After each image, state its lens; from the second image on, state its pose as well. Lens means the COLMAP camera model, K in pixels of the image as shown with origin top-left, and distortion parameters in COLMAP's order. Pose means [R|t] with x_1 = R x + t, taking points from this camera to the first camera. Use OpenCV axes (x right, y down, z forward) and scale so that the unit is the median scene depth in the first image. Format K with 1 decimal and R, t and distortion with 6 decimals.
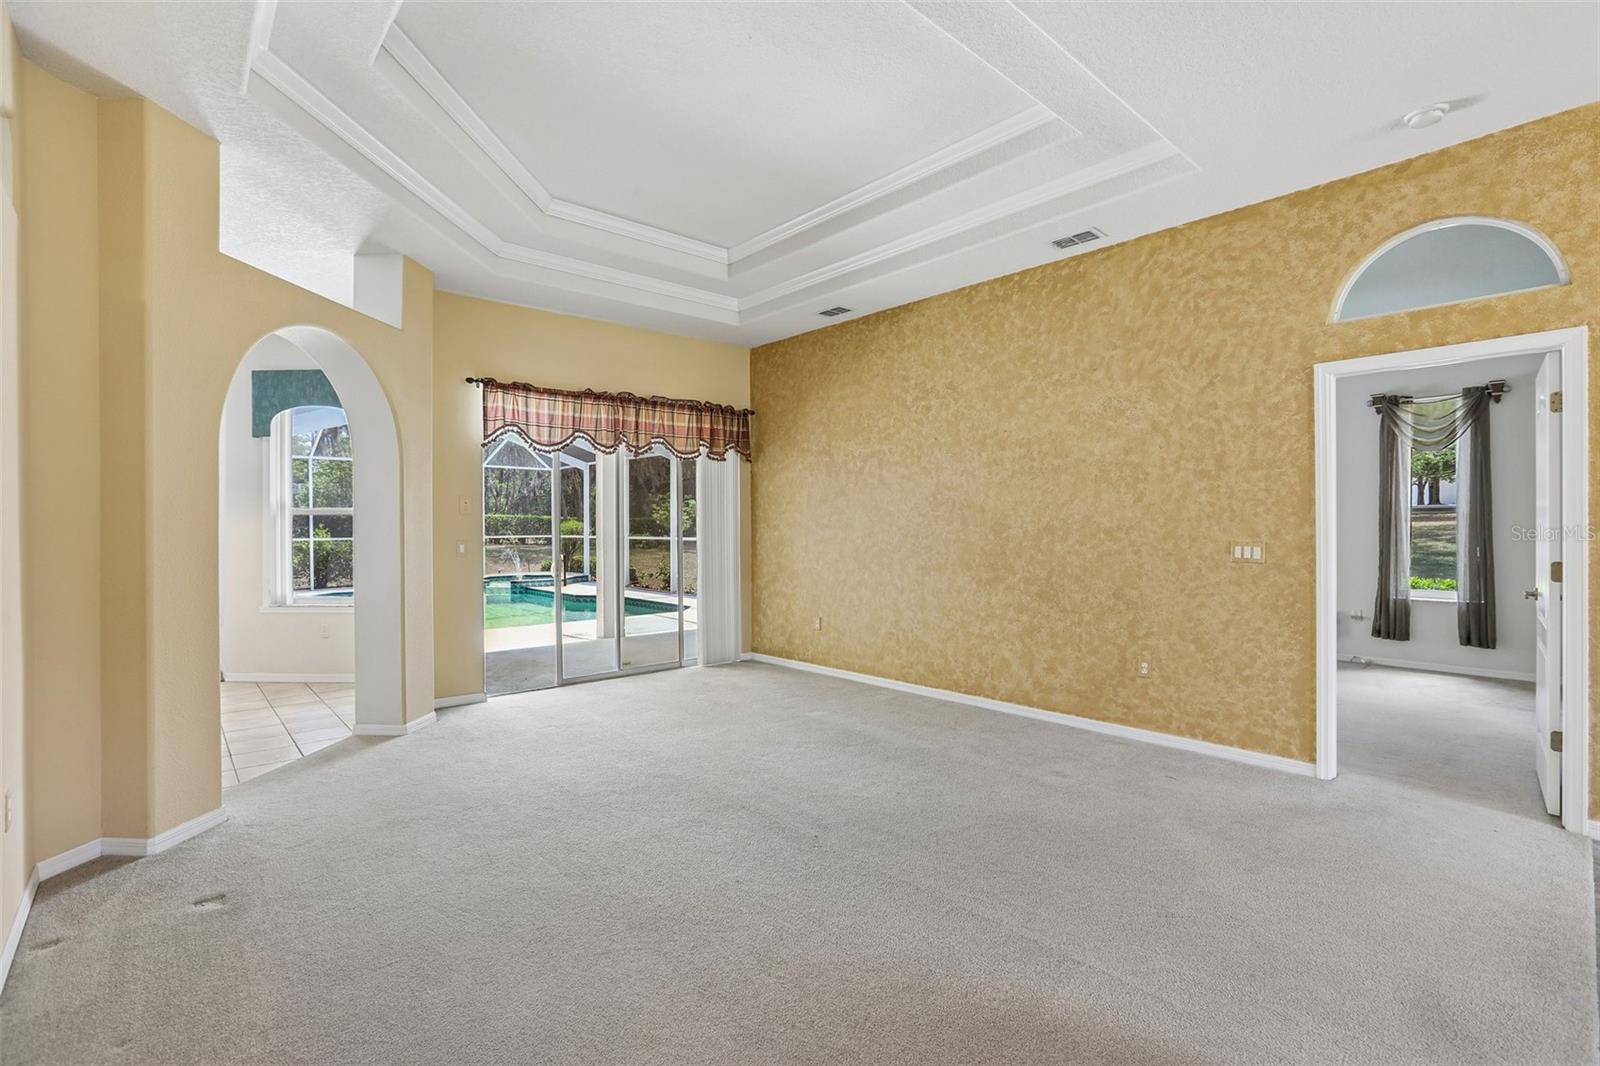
lens RADIAL K [[726.3, 0, 797.5], [0, 726.3, 529.5], [0, 0, 1]] dist [-0.032144, 0.013079]
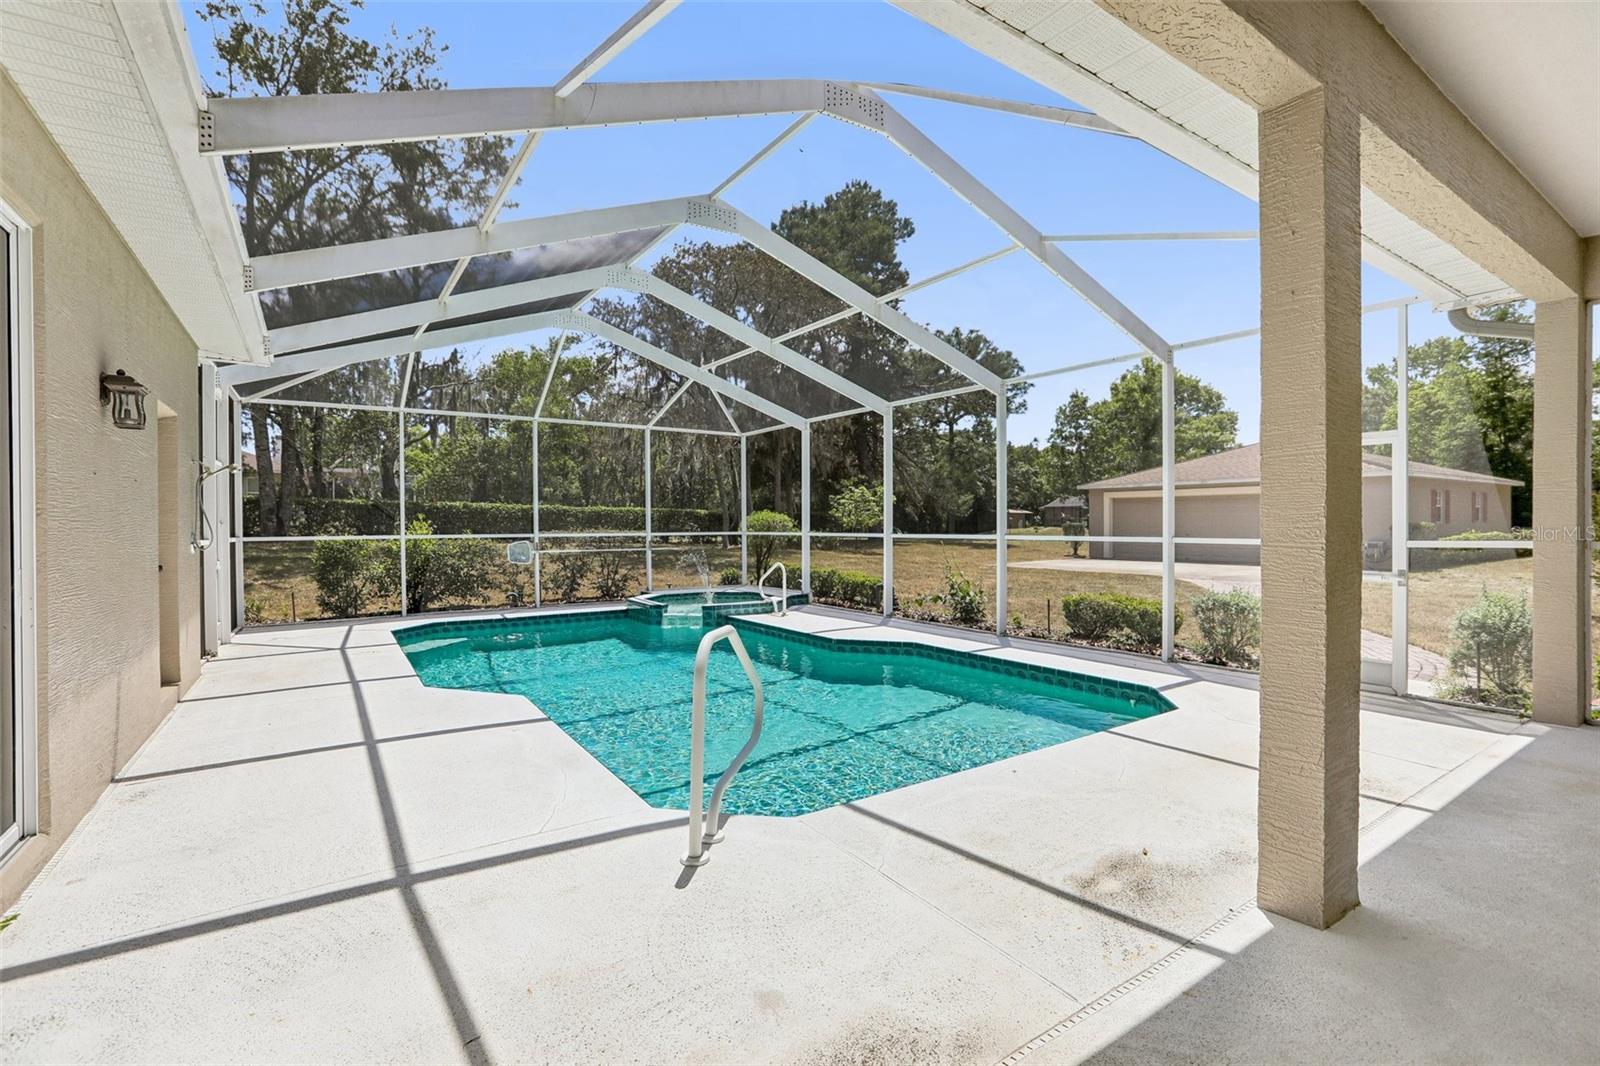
lens RADIAL K [[726.3, 0, 802.0], [0, 726.3, 526.3], [0, 0, 1]] dist [-0.032144, 0.013079]
pose [[0.990256, 0.000140, -0.139260, -0.769595], [-0.000279, 0.999999, -0.000983, 0.015602], [0.139260, 0.001012, 0.990255, 1.356253]]
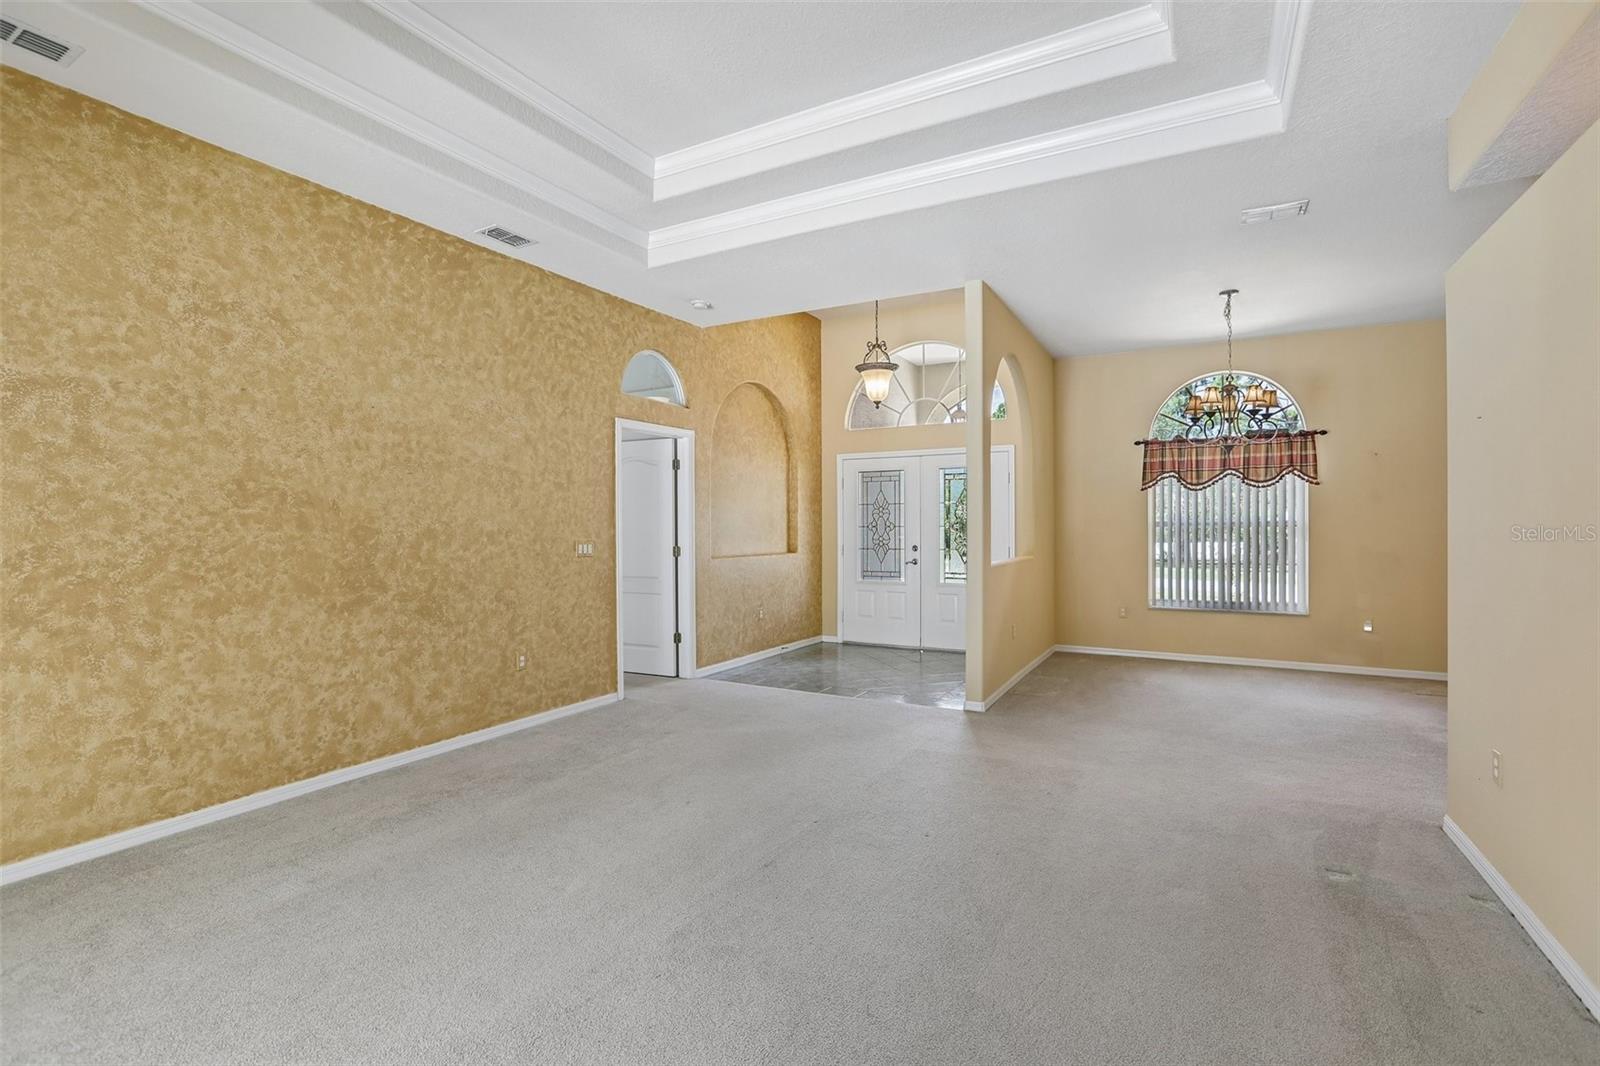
lens RADIAL K [[726.3, 0, 786.7], [0, 726.3, 527.0], [0, 0, 1]] dist [-0.032144, 0.013079]
pose [[-0.303384, 0.000623, 0.952868, -0.579670], [0.010257, 0.999944, 0.002612, -0.006067], [-0.952813, 0.010567, -0.303373, 0.821302]]
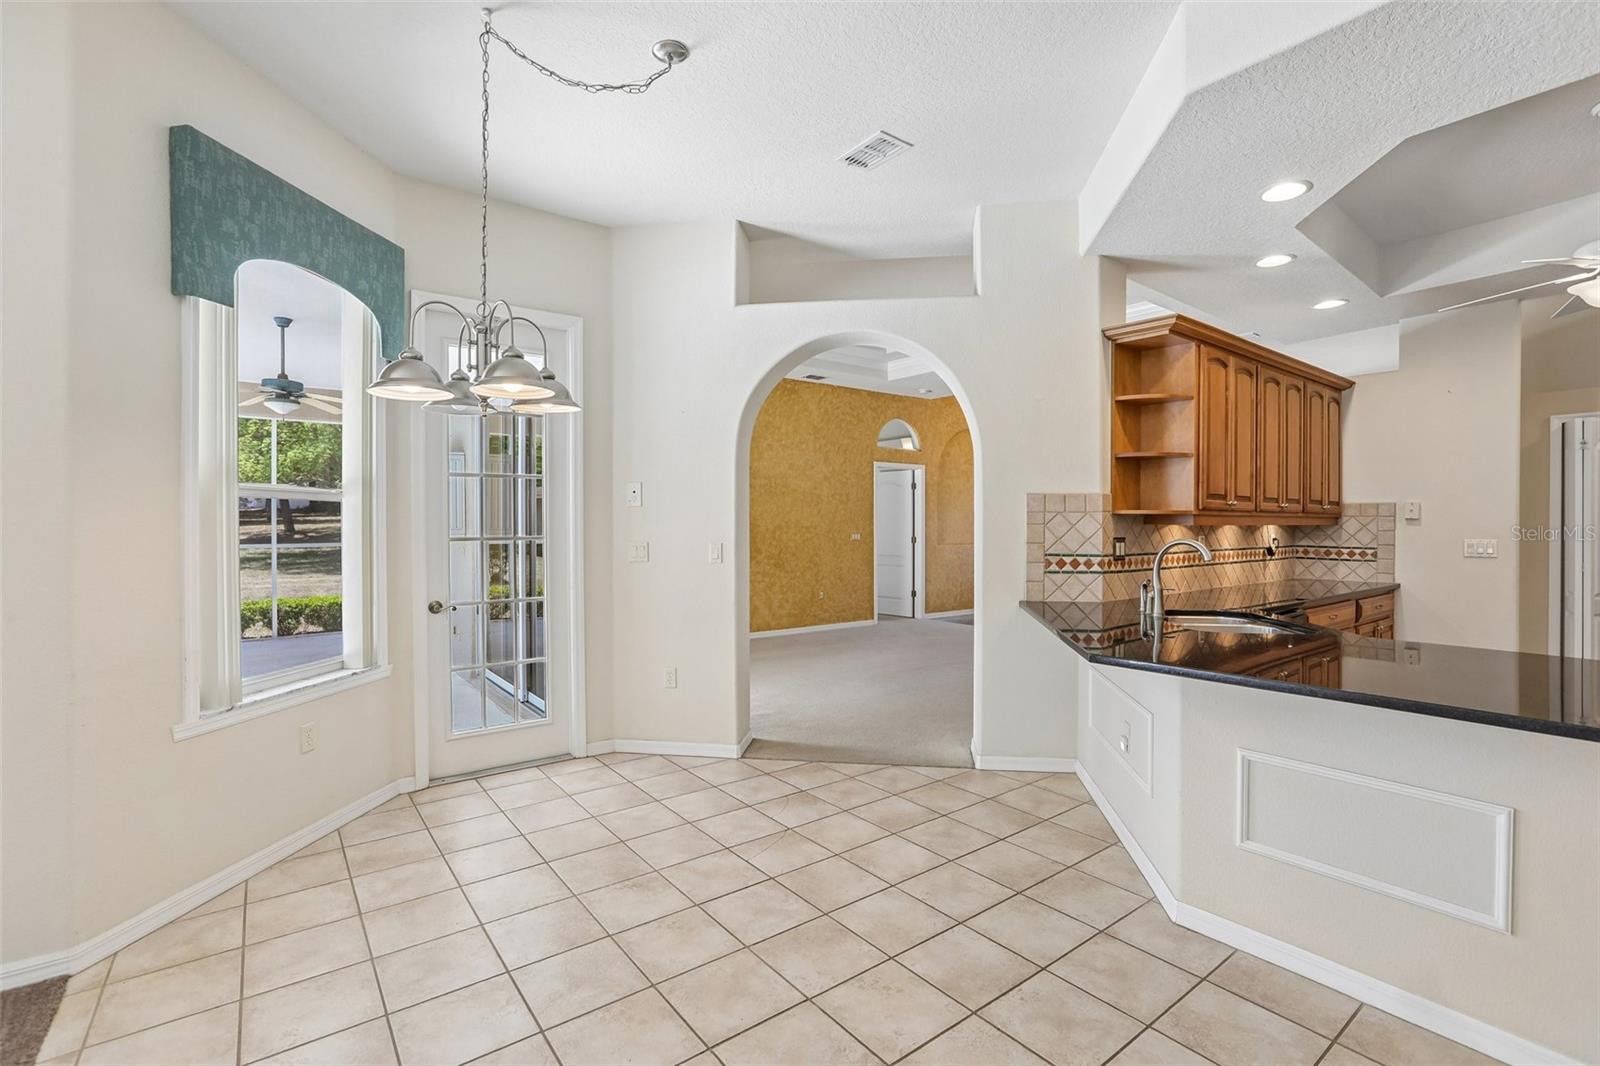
lens RADIAL K [[726.3, 0, 796.7], [0, 726.3, 527.3], [0, 0, 1]] dist [-0.032144, 0.013079]
pose [[0.085288, -0.001383, 0.996355, -1.364190], [0.005082, 0.999987, 0.000953, -0.001303], [-0.996343, 0.004983, 0.085293, 0.774551]]
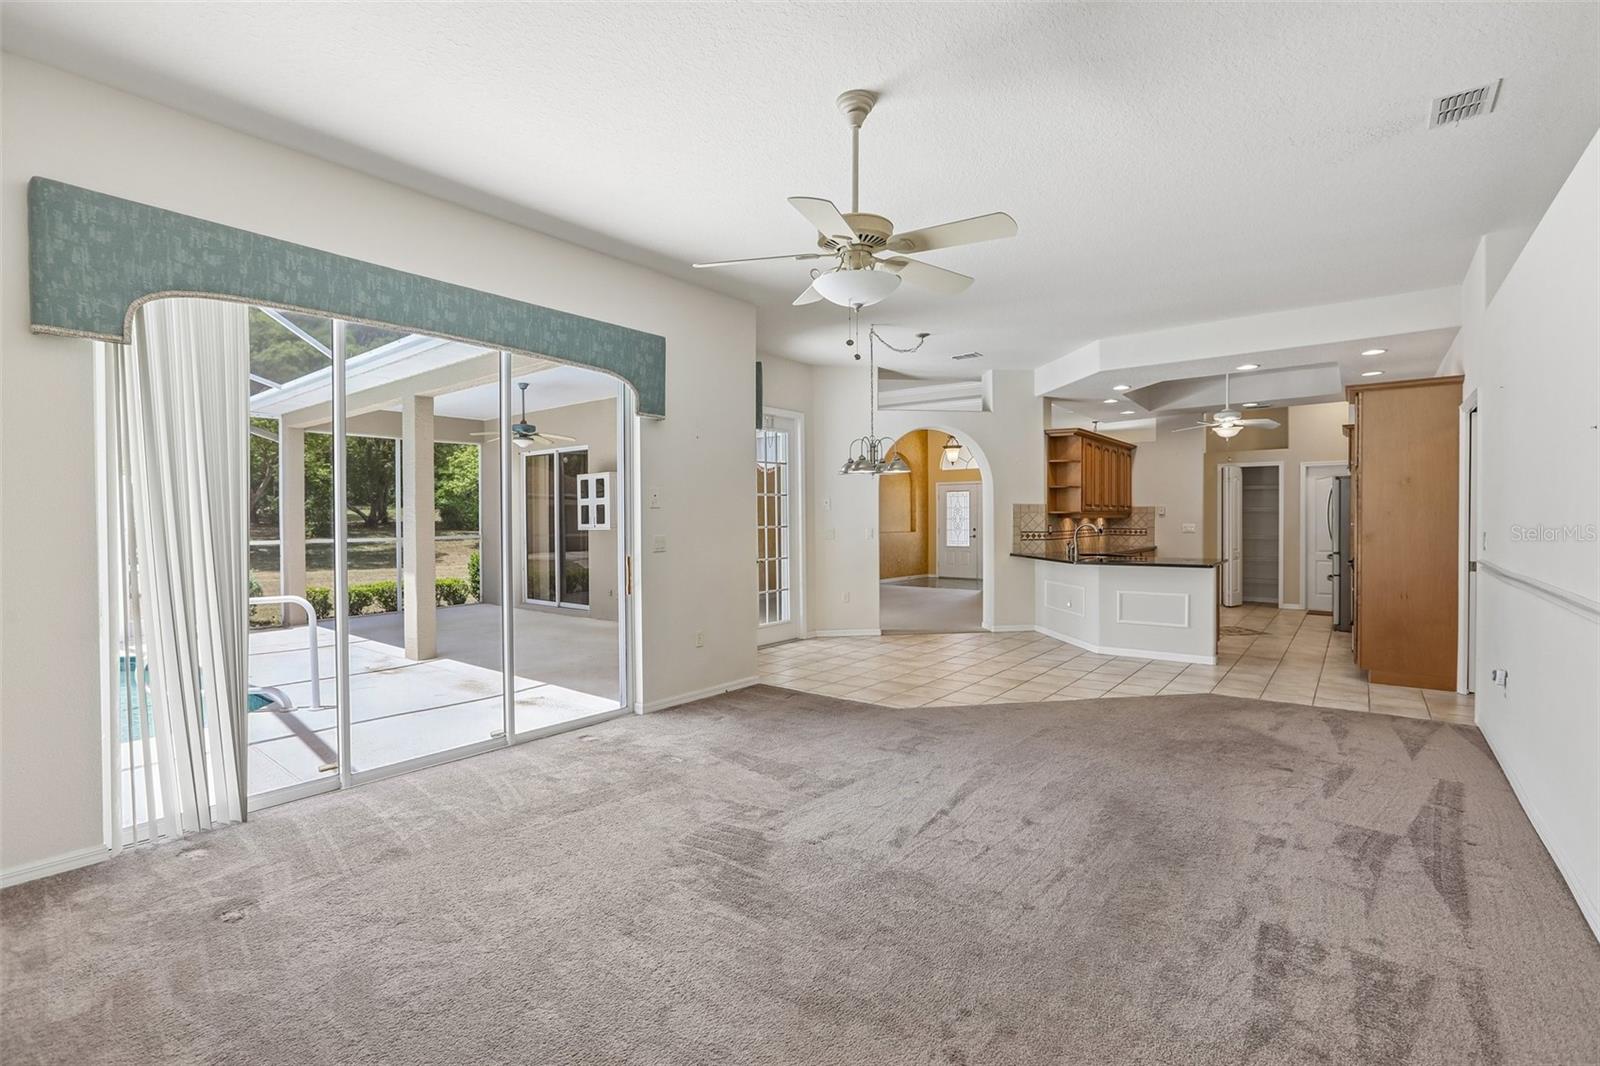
lens RADIAL K [[726.3, 0, 799.9], [0, 726.3, 528.5], [0, 0, 1]] dist [-0.032144, 0.013079]
pose [[-0.169578, -0.009900, 0.985467, -2.144386], [0.012038, 0.999854, 0.012116, -0.005117], [-0.985443, 0.013918, -0.169434, 1.364892]]
